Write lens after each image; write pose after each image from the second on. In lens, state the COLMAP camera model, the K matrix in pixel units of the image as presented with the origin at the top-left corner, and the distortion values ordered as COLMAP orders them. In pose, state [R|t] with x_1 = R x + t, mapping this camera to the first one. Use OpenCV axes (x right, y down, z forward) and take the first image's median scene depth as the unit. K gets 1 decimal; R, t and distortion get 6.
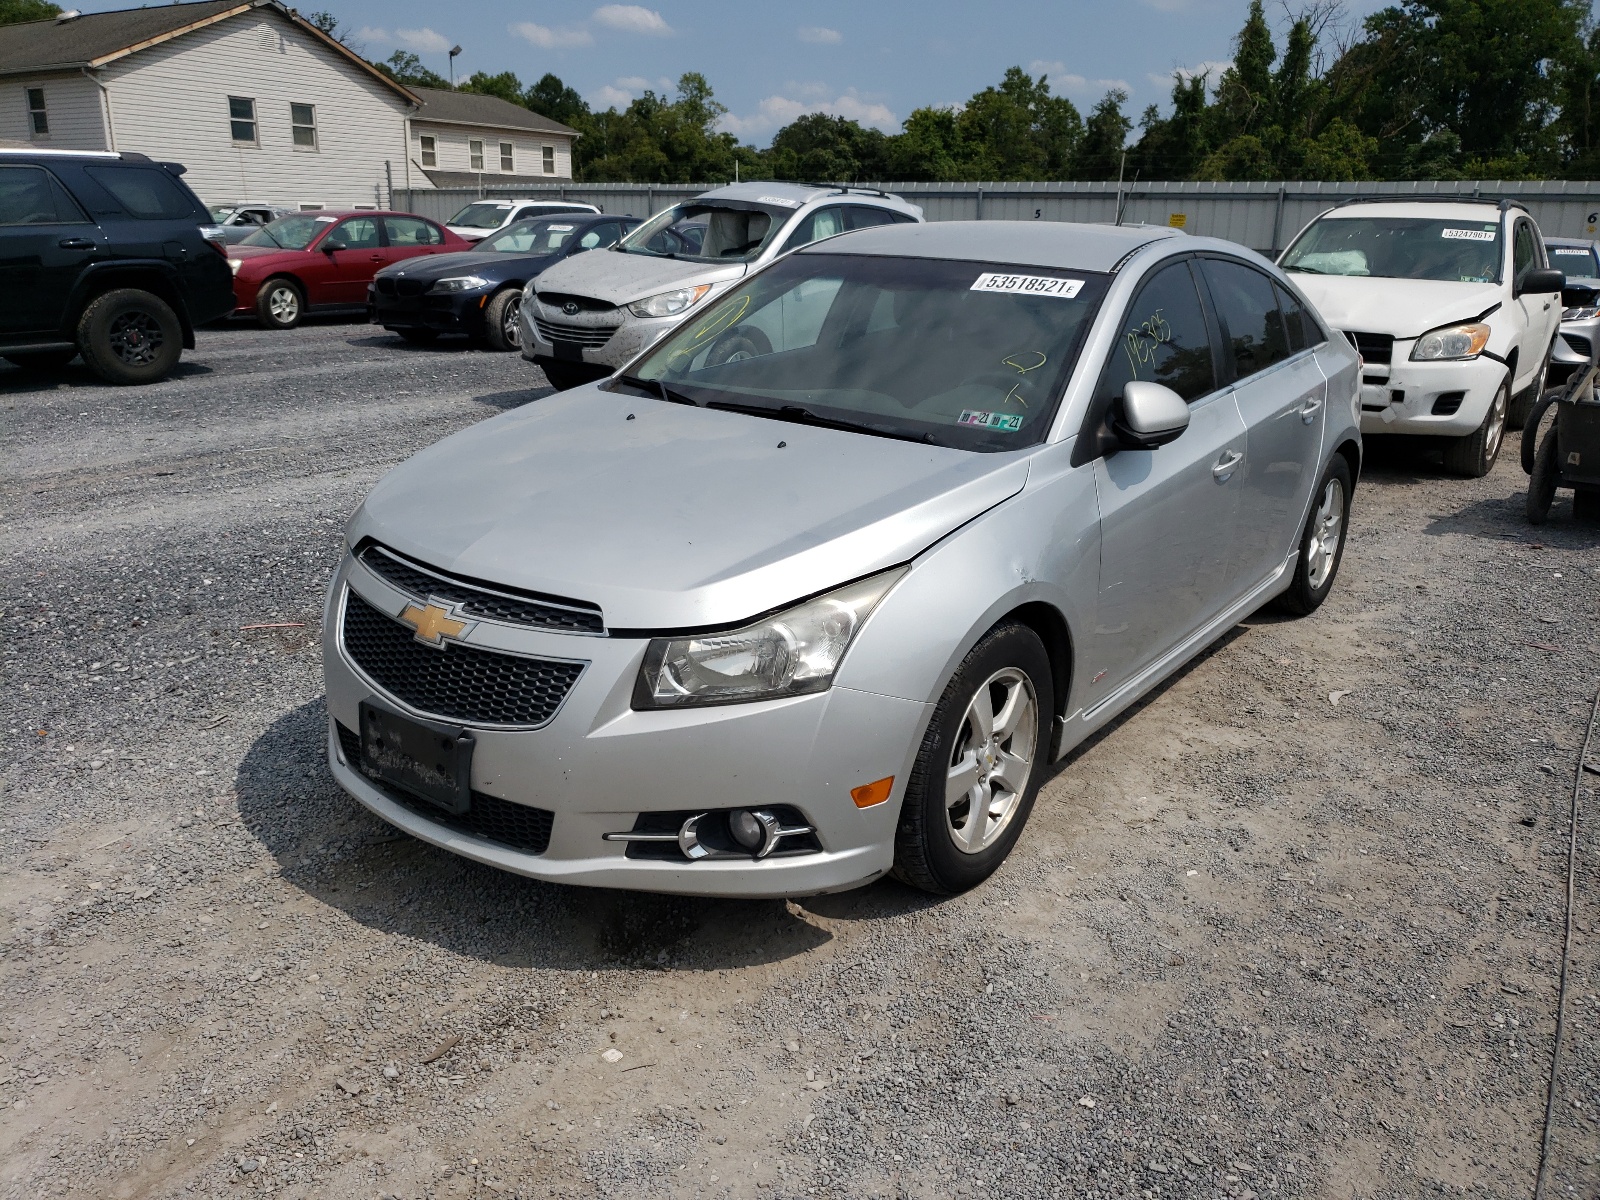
lens RADIAL K [[1275.8, 0, 800.0], [0, 1275.8, 600.0], [0, 0, 1]] dist [-0.003221, 0.053355]
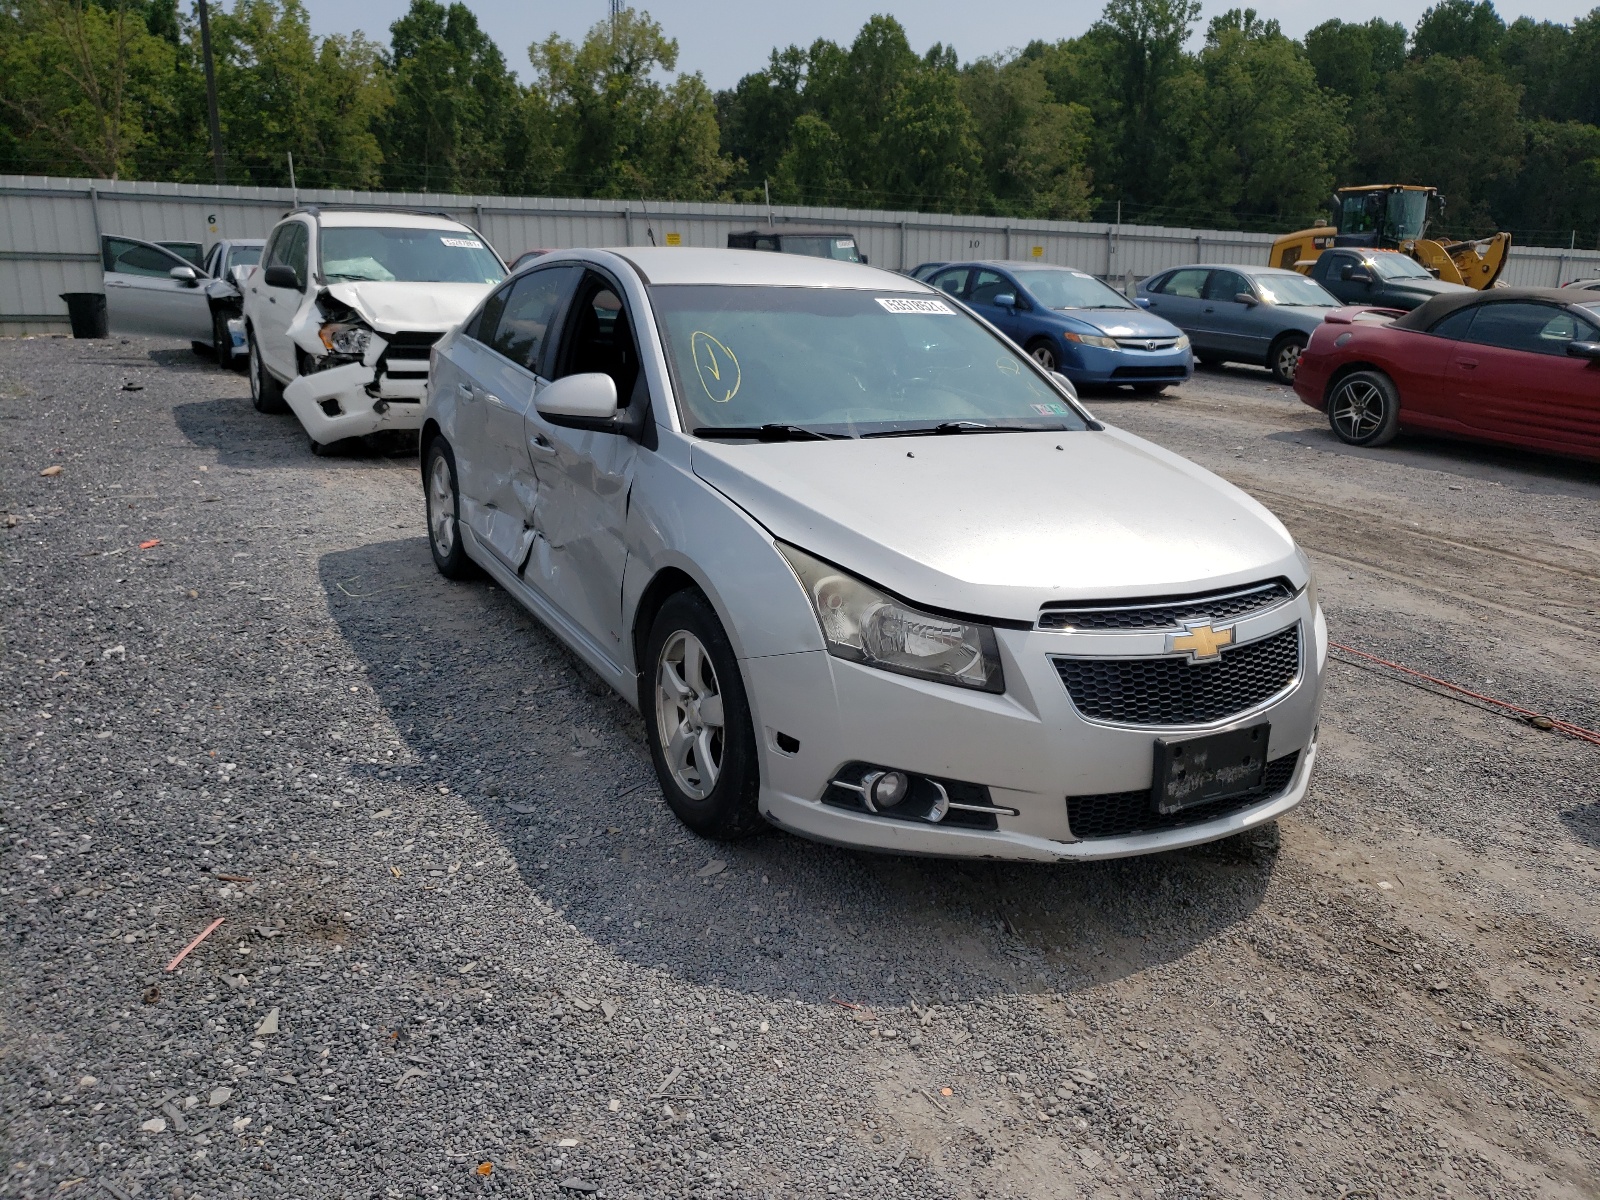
lens RADIAL K [[1275.8, 0, 800.0], [0, 1275.8, 600.0], [0, 0, 1]] dist [-0.003221, 0.053355]
pose [[0.434110, -0.255176, 0.863964, -0.973273], [0.249914, 0.955513, 0.156642, -0.192263], [-0.865501, 0.147917, 0.478570, 0.564128]]
